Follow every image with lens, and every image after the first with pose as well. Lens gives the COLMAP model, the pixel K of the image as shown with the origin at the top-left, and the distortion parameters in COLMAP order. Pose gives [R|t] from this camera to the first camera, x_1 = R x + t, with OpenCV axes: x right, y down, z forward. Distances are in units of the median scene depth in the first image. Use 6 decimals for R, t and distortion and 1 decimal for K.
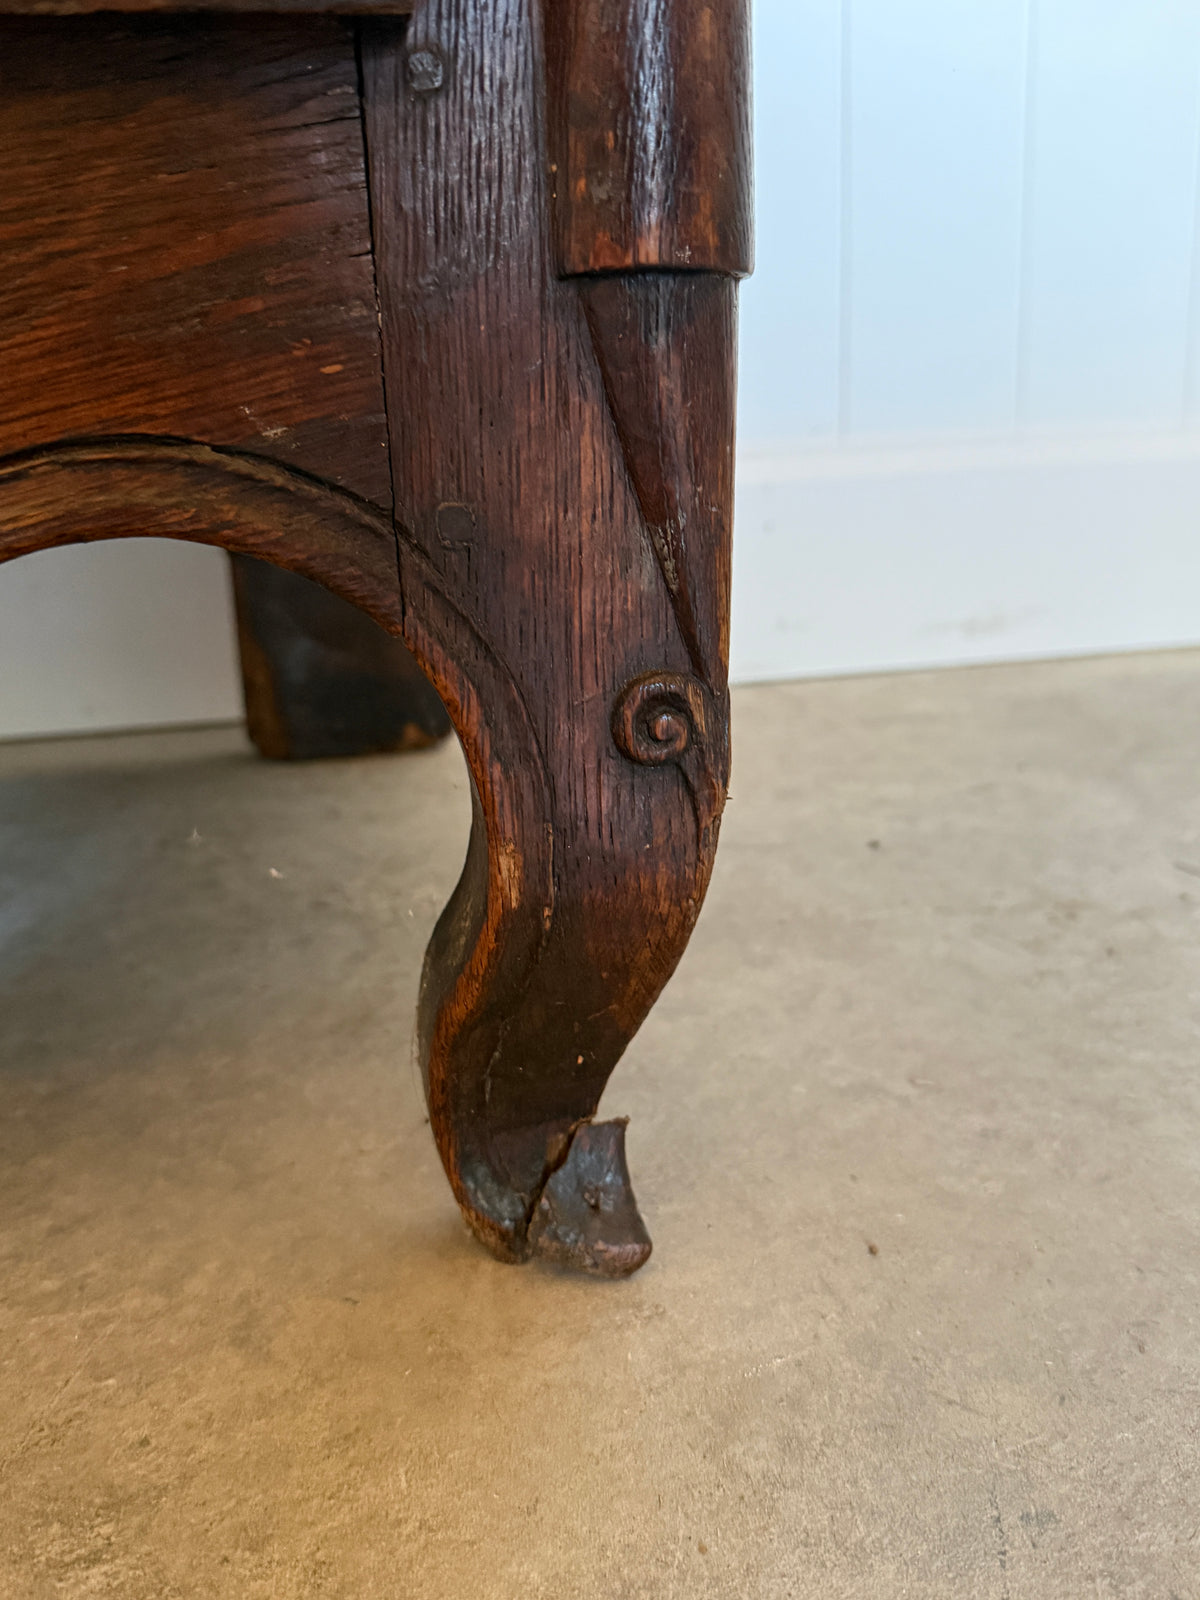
lens RADIAL K [[1414.0, 0, 587.8], [0, 1414.0, 793.8], [0, 0, 1]] dist [0.183404, -0.402983]
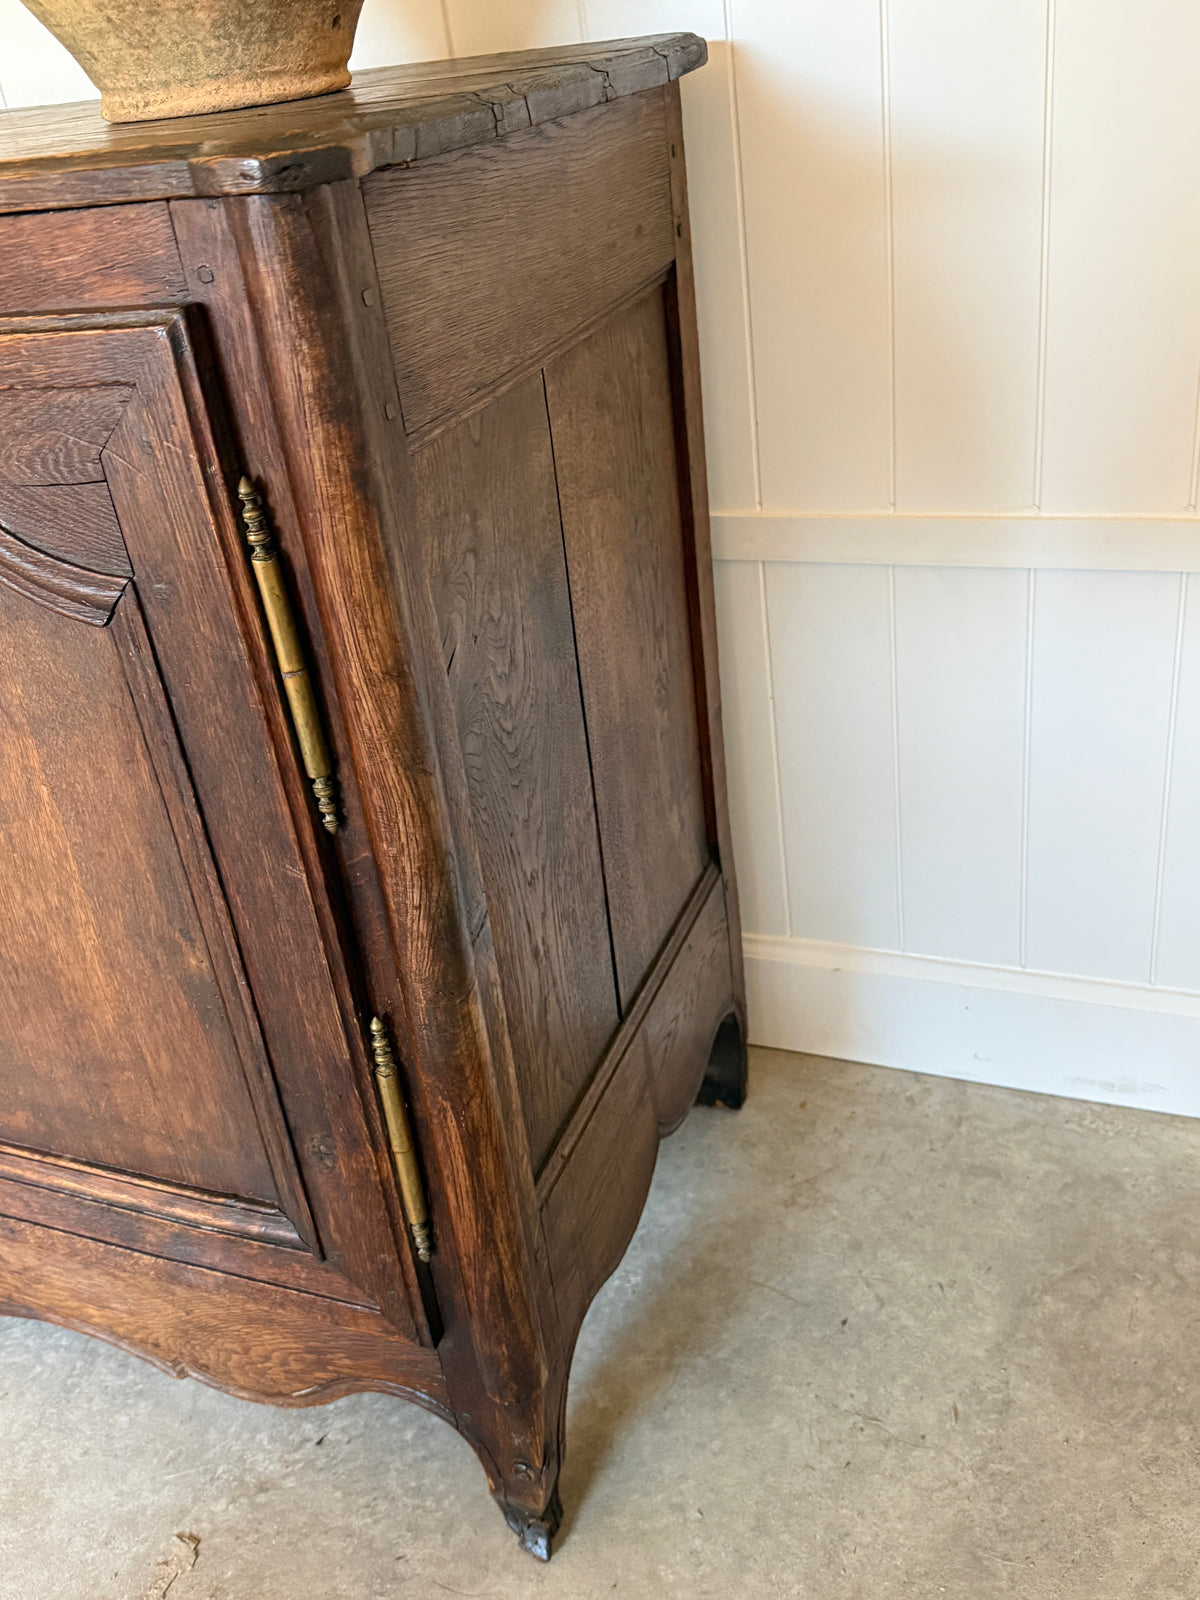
lens RADIAL K [[1454.5, 0, 600.0], [0, 1454.5, 800.0], [0, 0, 1]] dist [0.004999, 0.006270]
pose [[0.843110, 0.207641, -0.496035, 1.345843], [-0.047792, 0.947726, 0.315487, -2.237611], [0.535613, -0.242283, 0.808961, -1.139956]]
